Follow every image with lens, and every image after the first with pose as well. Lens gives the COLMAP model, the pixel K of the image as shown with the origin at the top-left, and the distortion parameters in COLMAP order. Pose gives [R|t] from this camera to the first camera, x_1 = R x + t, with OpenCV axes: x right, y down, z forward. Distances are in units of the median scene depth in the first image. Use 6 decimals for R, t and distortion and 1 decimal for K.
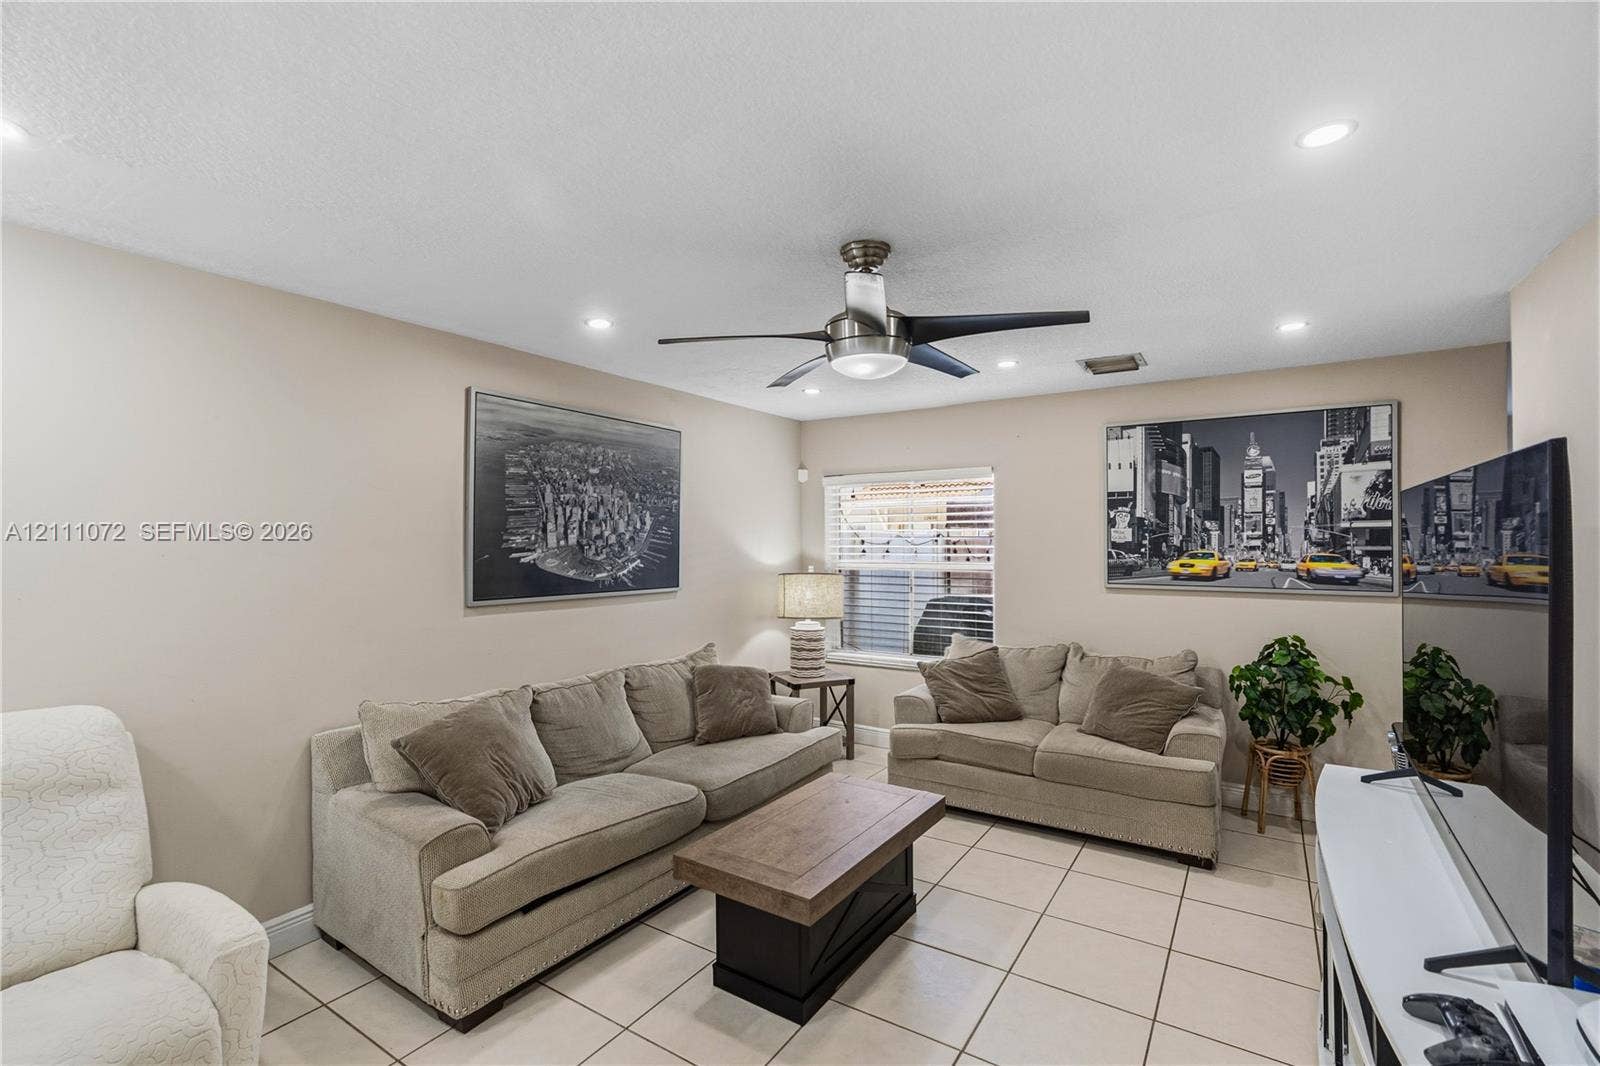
lens RADIAL K [[712.9, 0, 808.3], [0, 712.9, 535.9], [0, 0, 1]] dist [0.000203, 0.000051]
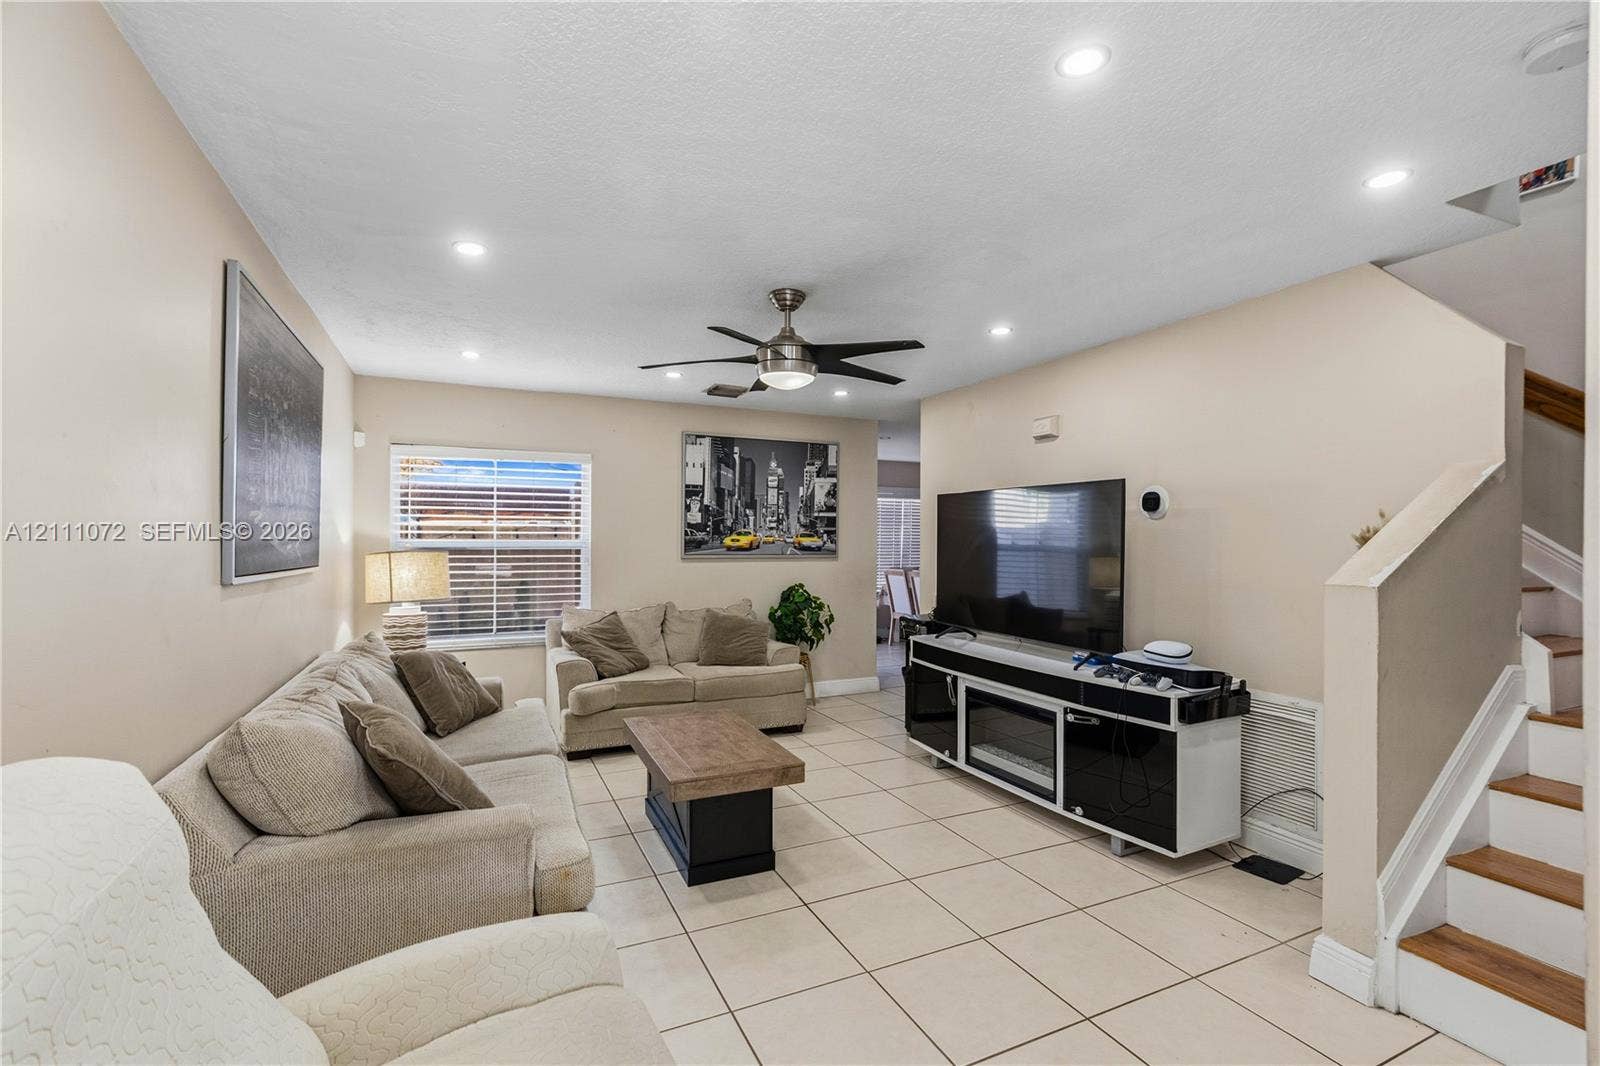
lens RADIAL K [[712.9, 0, 801.7], [0, 712.9, 537.2], [0, 0, 1]] dist [0.000203, 0.000051]
pose [[0.537053, 0.008060, 0.843510, -0.618901], [-0.012146, 0.999925, -0.001821, 0.038127], [-0.843461, -0.009268, 0.537110, 0.139228]]
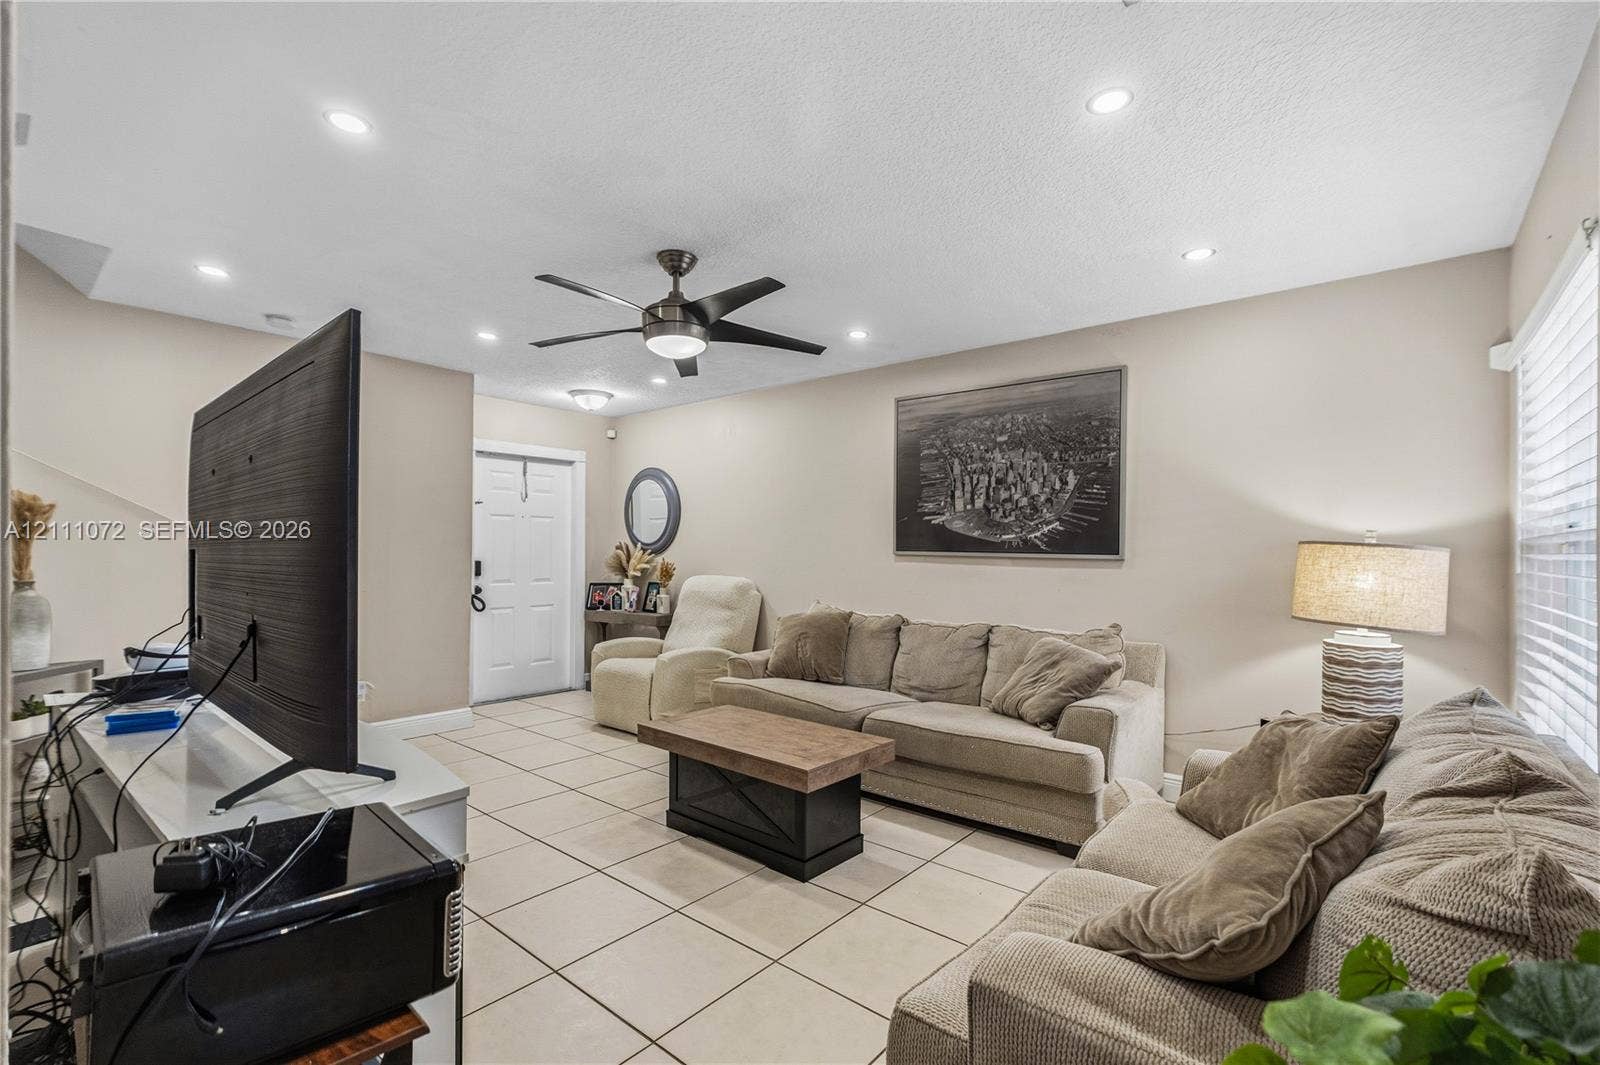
lens RADIAL K [[712.9, 0, 793.6], [0, 712.9, 544.5], [0, 0, 1]] dist [0.000203, 0.000051]
pose [[-0.129800, -0.003577, -0.991534, 0.775791], [-0.000524, 0.999994, -0.003539, 0.069302], [0.991540, 0.000061, -0.129801, 0.805332]]
